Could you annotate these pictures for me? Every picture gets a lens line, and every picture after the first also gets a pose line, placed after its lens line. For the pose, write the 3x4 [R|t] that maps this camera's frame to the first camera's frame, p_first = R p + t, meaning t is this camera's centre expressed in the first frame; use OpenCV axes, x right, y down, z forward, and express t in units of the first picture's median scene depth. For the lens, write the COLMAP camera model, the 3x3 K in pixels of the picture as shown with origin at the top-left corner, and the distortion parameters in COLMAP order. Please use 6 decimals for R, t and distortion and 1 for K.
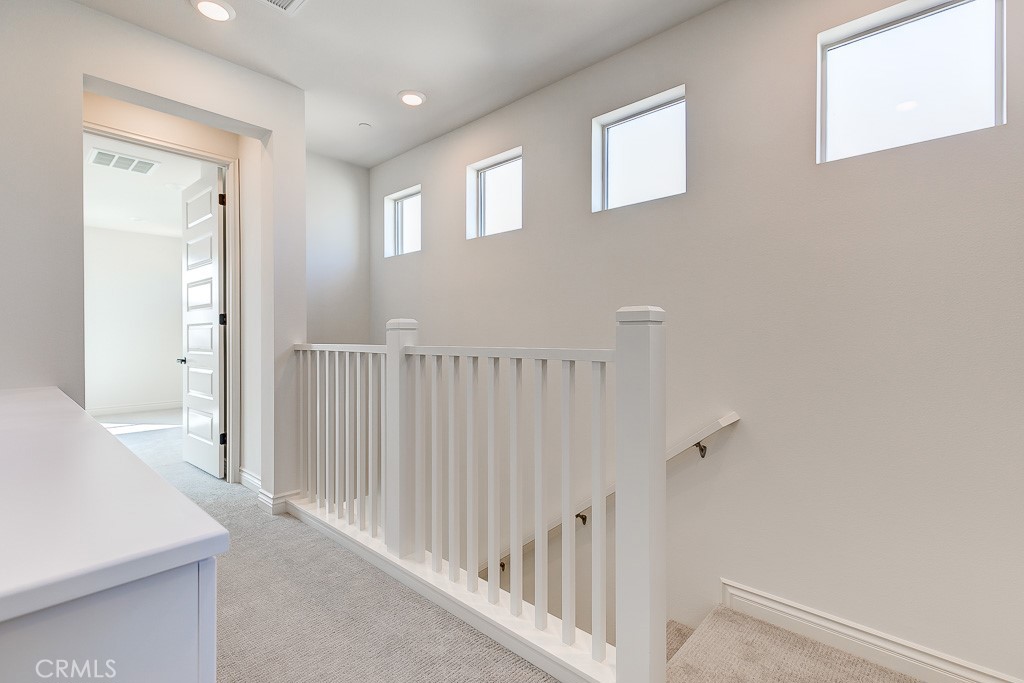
lens RADIAL K [[466.4, 0, 511.7], [0, 466.4, 339.3], [0, 0, 1]] dist [0.010285, -0.002893]
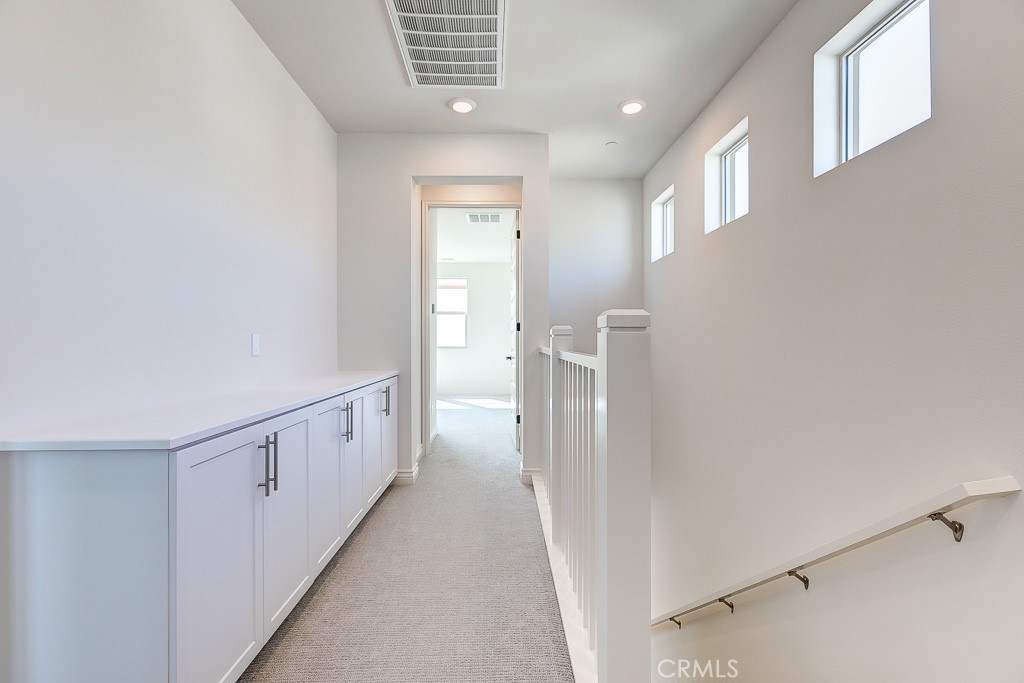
lens RADIAL K [[466.4, 0, 509.7], [0, 466.4, 340.4], [0, 0, 1]] dist [0.010285, -0.002893]
pose [[0.689743, 0.002151, -0.724051, 0.352454], [-0.006413, 0.999975, -0.003138, -0.004031], [0.724026, 0.006808, 0.689739, 0.113686]]
